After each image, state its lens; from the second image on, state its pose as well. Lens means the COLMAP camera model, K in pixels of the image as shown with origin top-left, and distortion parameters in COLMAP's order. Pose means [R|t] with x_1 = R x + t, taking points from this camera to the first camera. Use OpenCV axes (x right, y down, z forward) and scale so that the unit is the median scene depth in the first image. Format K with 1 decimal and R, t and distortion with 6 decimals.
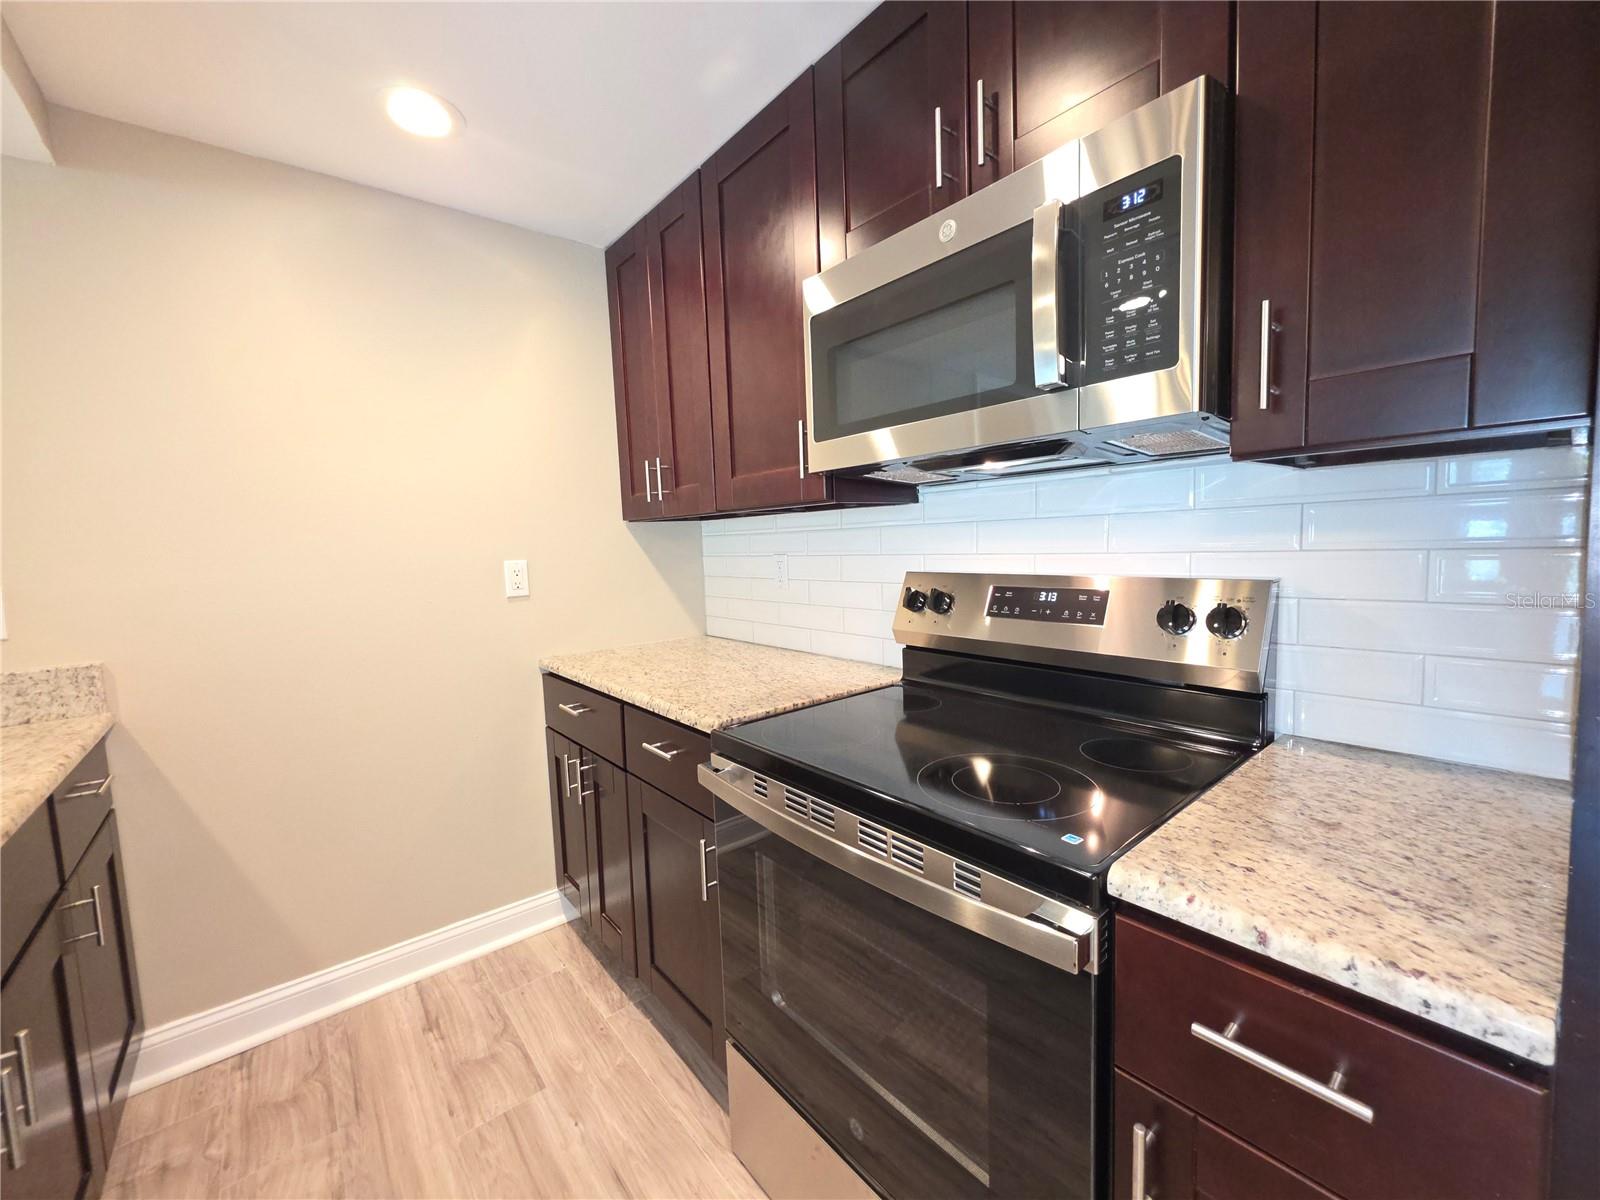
lens RADIAL K [[641.9, 0, 799.1], [0, 641.9, 594.4], [0, 0, 1]] dist [0.002191, 0.000462]
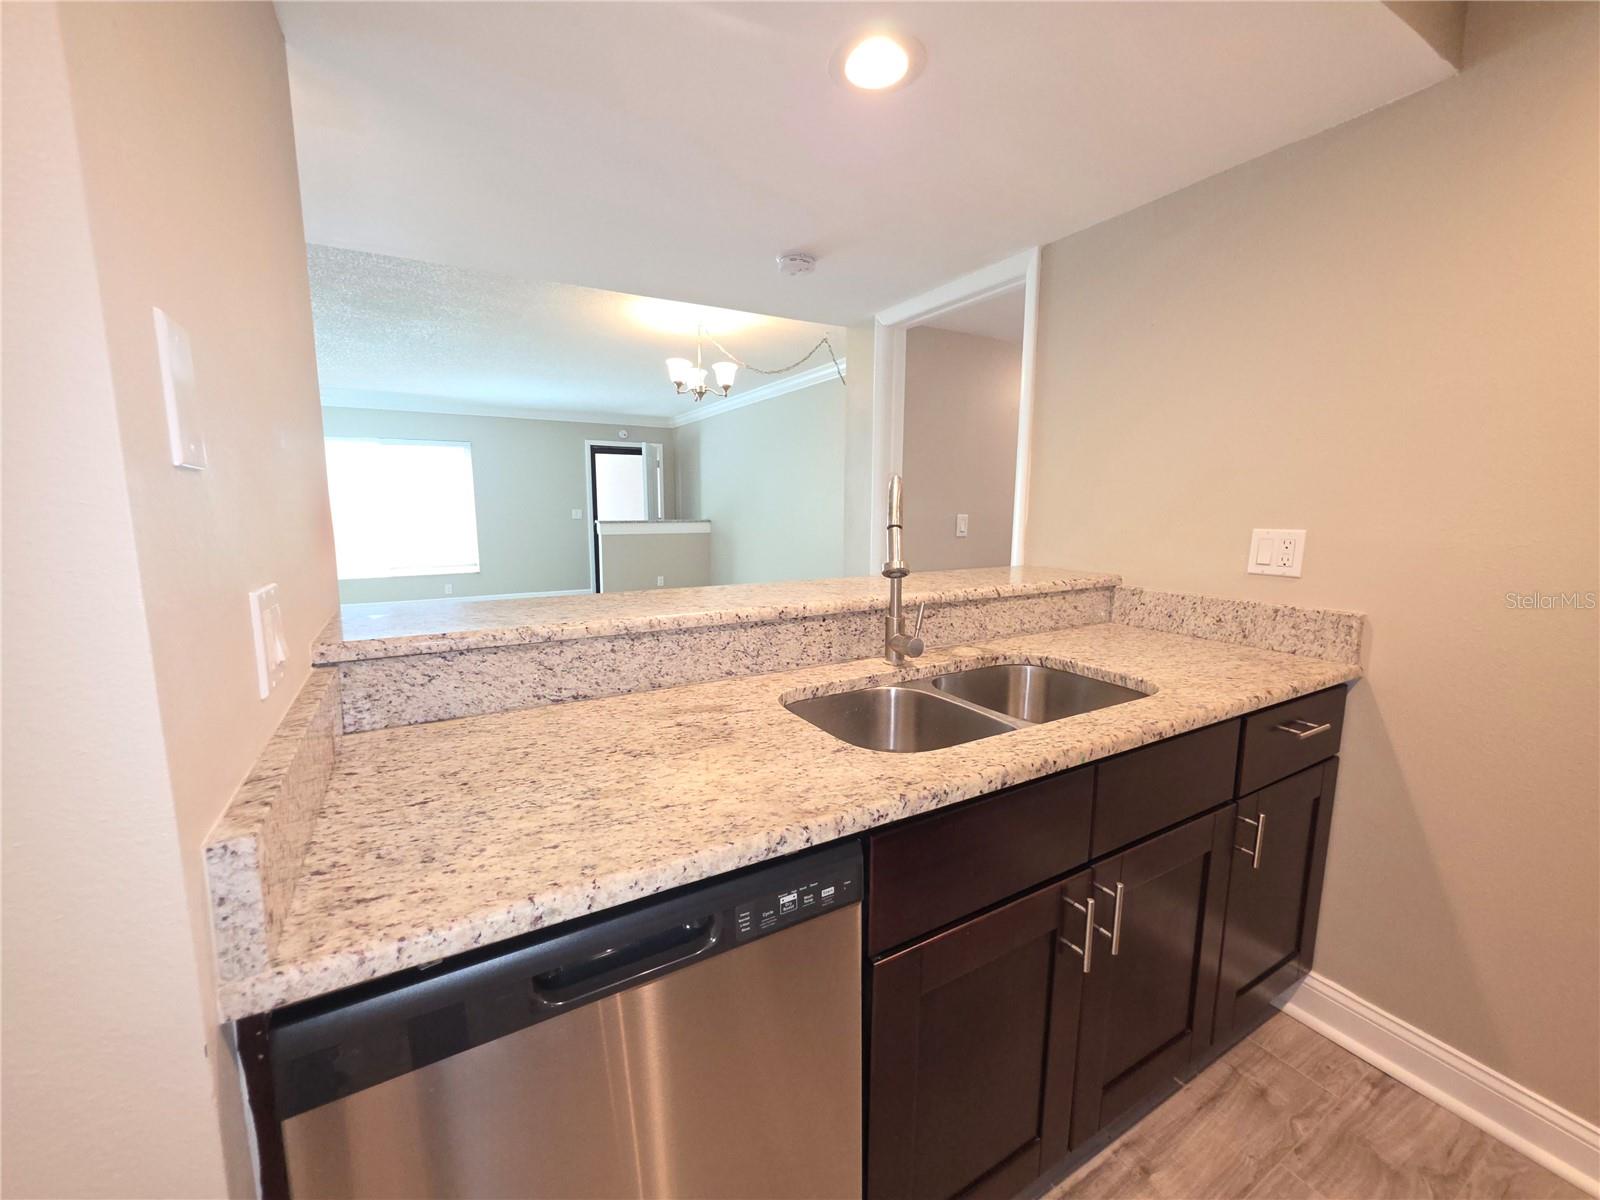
lens RADIAL K [[641.9, 0, 798.4], [0, 641.9, 604.6], [0, 0, 1]] dist [0.002191, 0.000462]
pose [[-0.173508, 0.186714, -0.966971, 0.014319], [-0.081740, 0.975745, 0.203075, -0.037706], [0.981435, 0.114275, -0.154037, 0.302551]]
